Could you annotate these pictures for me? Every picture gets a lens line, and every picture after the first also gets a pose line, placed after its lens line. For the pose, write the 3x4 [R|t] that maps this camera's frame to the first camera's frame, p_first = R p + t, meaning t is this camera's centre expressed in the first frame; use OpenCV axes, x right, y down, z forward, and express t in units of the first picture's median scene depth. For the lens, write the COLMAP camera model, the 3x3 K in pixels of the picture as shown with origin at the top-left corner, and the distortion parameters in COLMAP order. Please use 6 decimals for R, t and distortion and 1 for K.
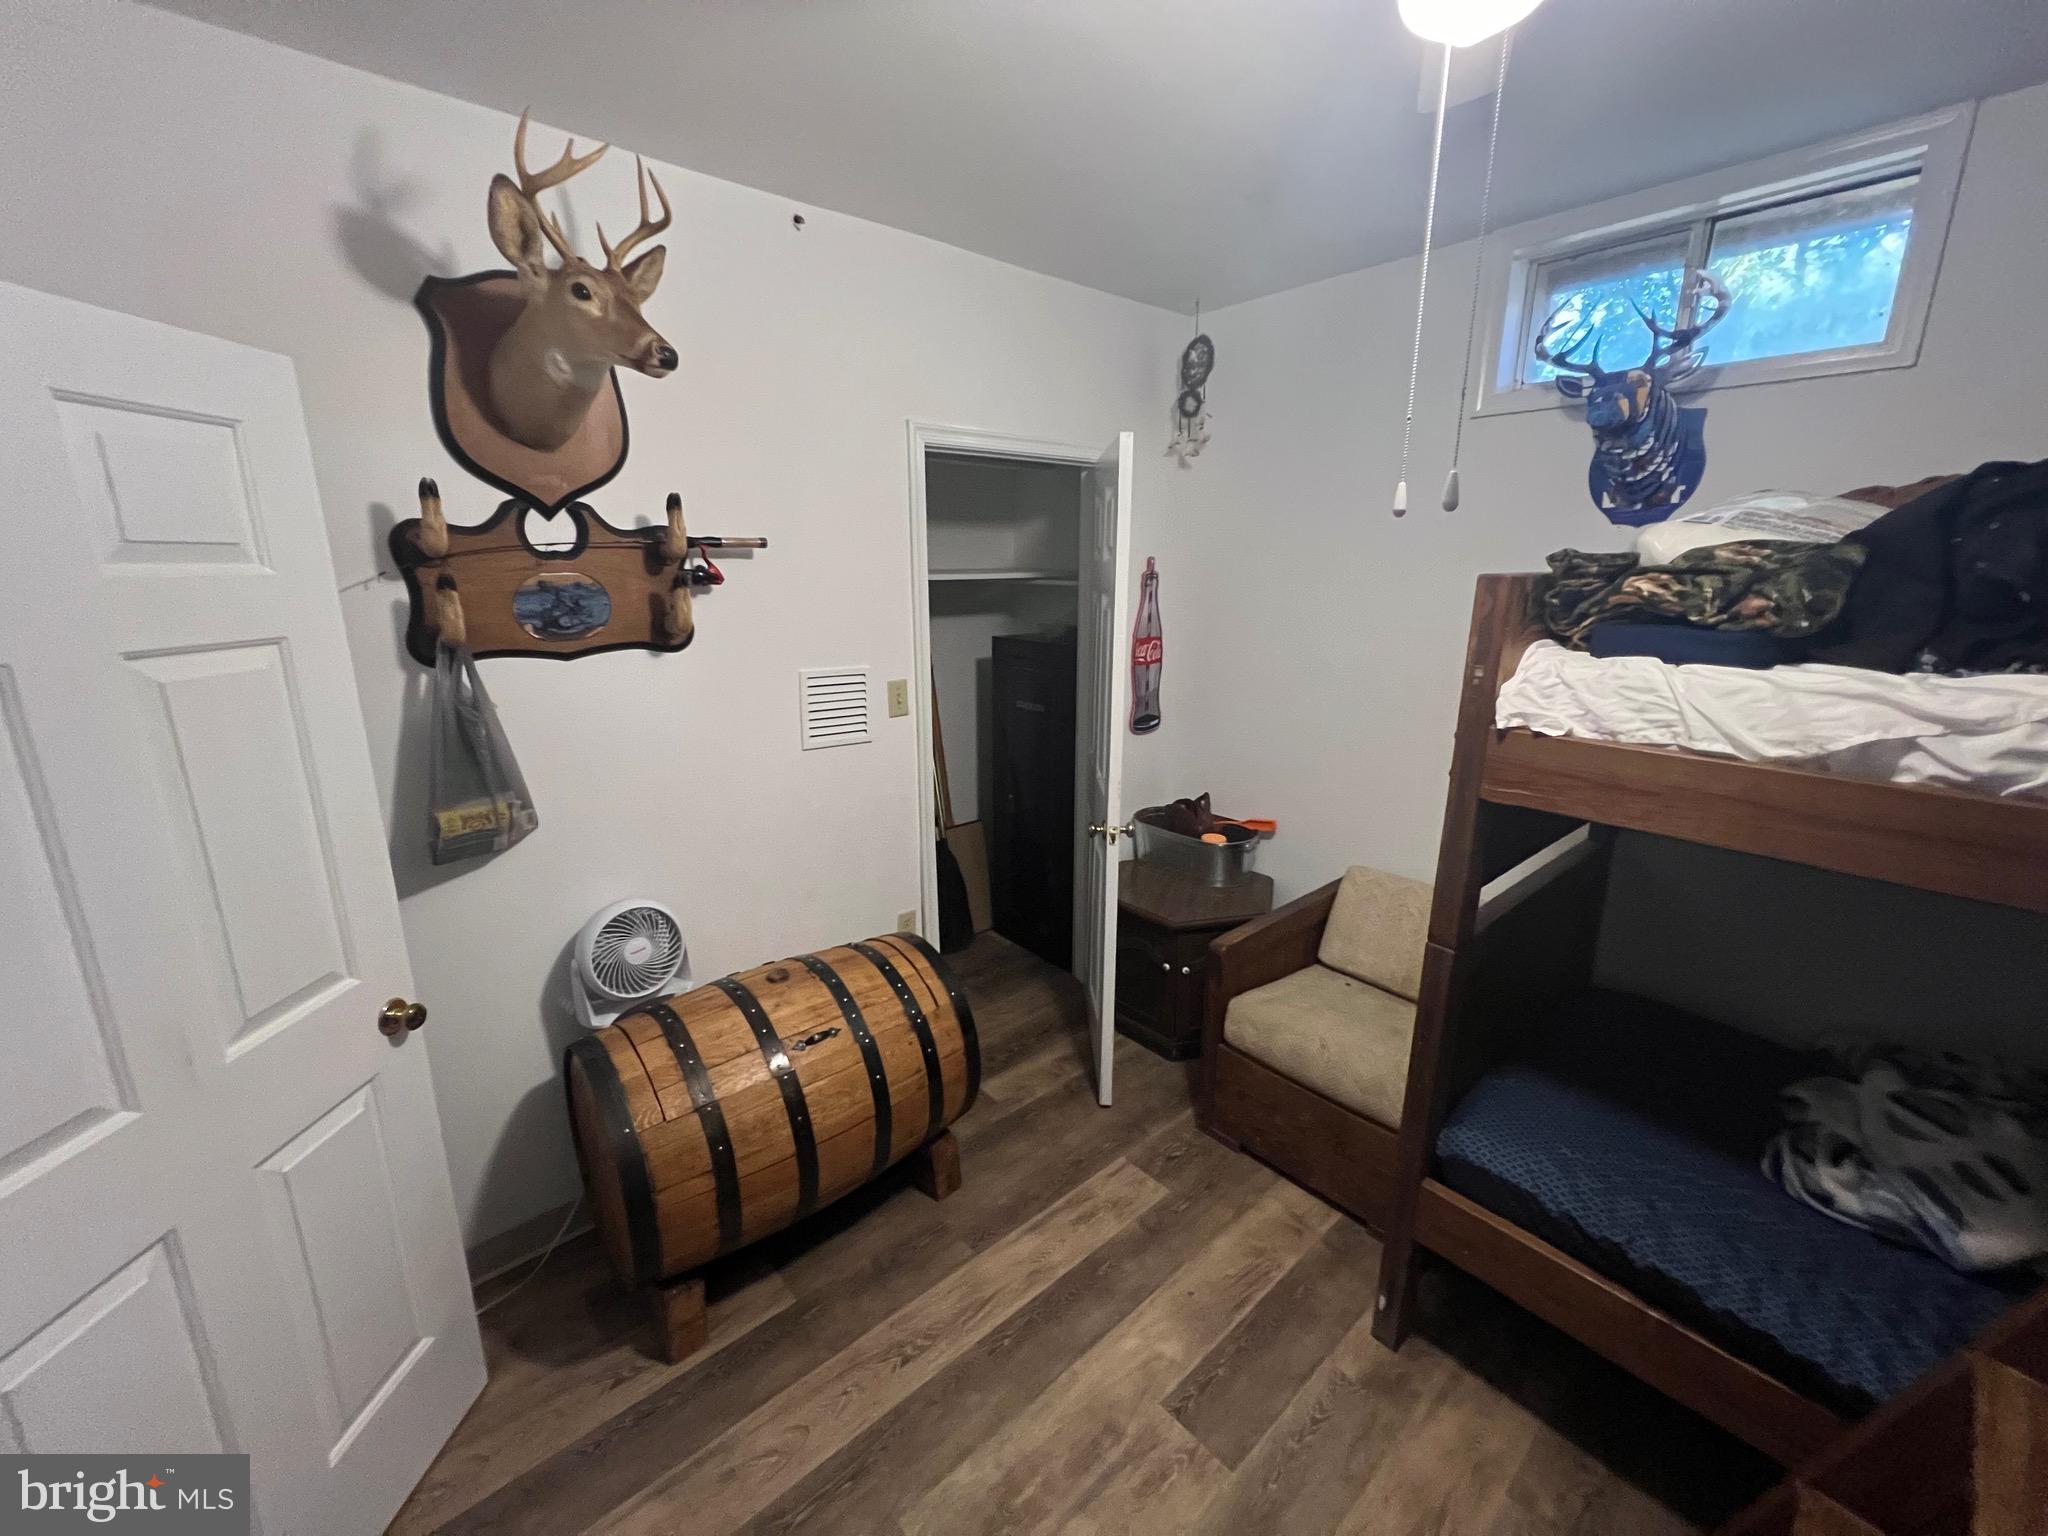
lens RADIAL K [[827.8, 0, 1020.3], [0, 827.8, 766.4], [0, 0, 1]] dist [-0.002357, 0.001349]
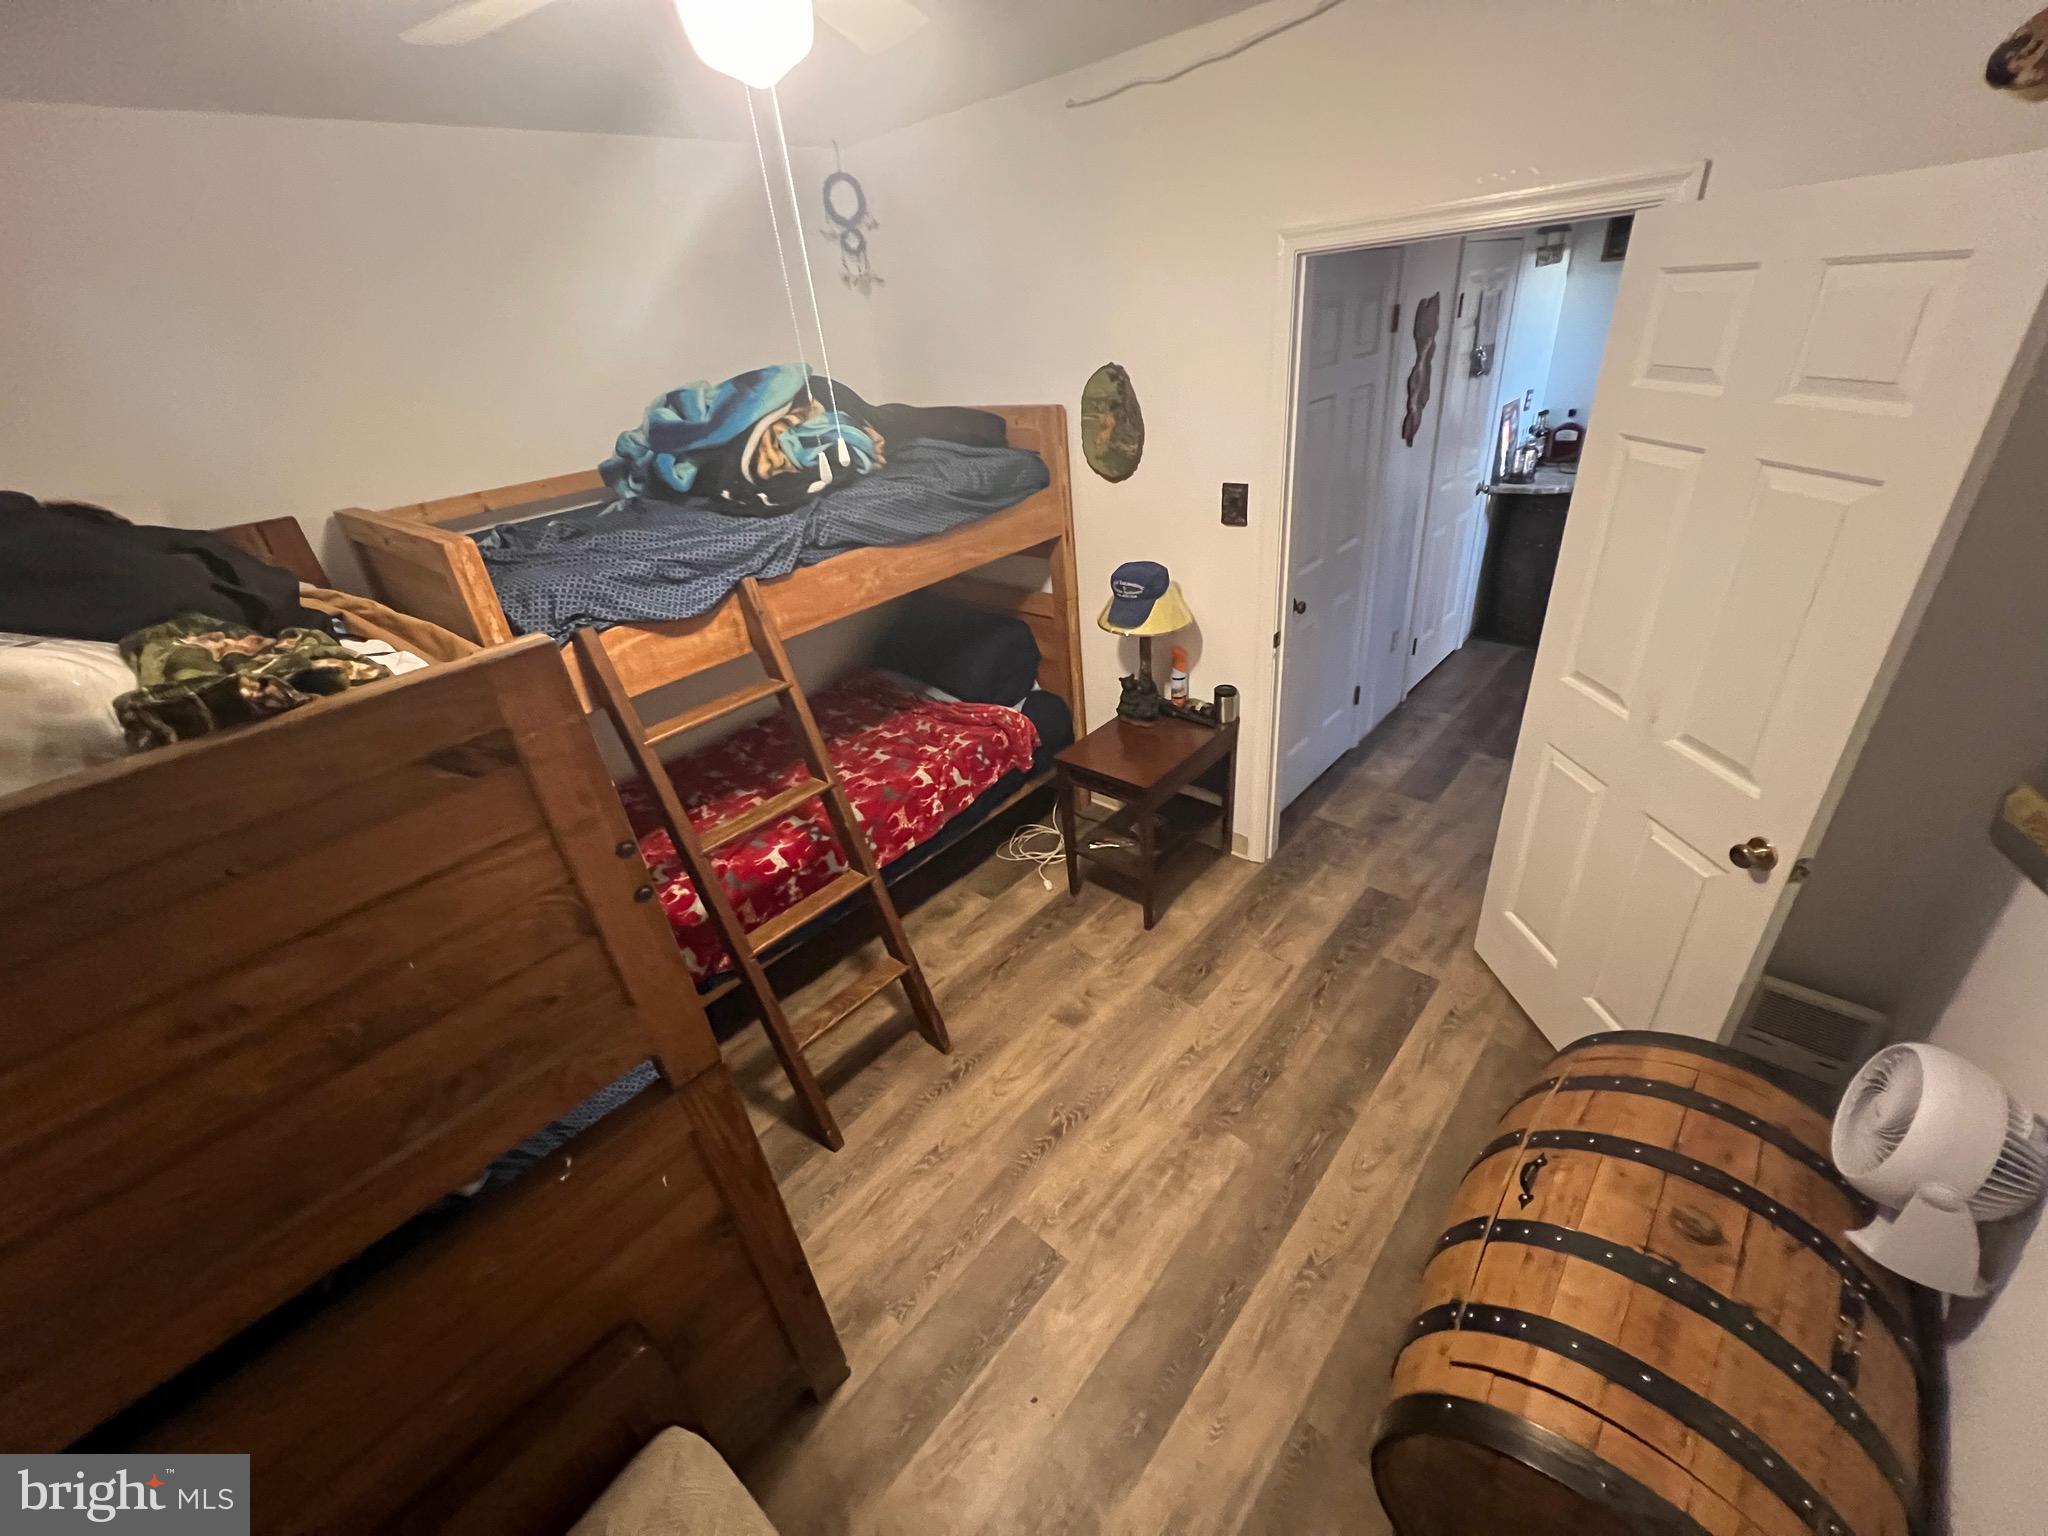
lens RADIAL K [[827.8, 0, 1023.5], [0, 827.8, 772.6], [0, 0, 1]] dist [-0.002357, 0.001349]
pose [[-0.988146, 0.143611, -0.054247, 0.194522], [0.068004, 0.726295, 0.684011, -0.489084], [0.137631, 0.672214, -0.727452, 1.354786]]
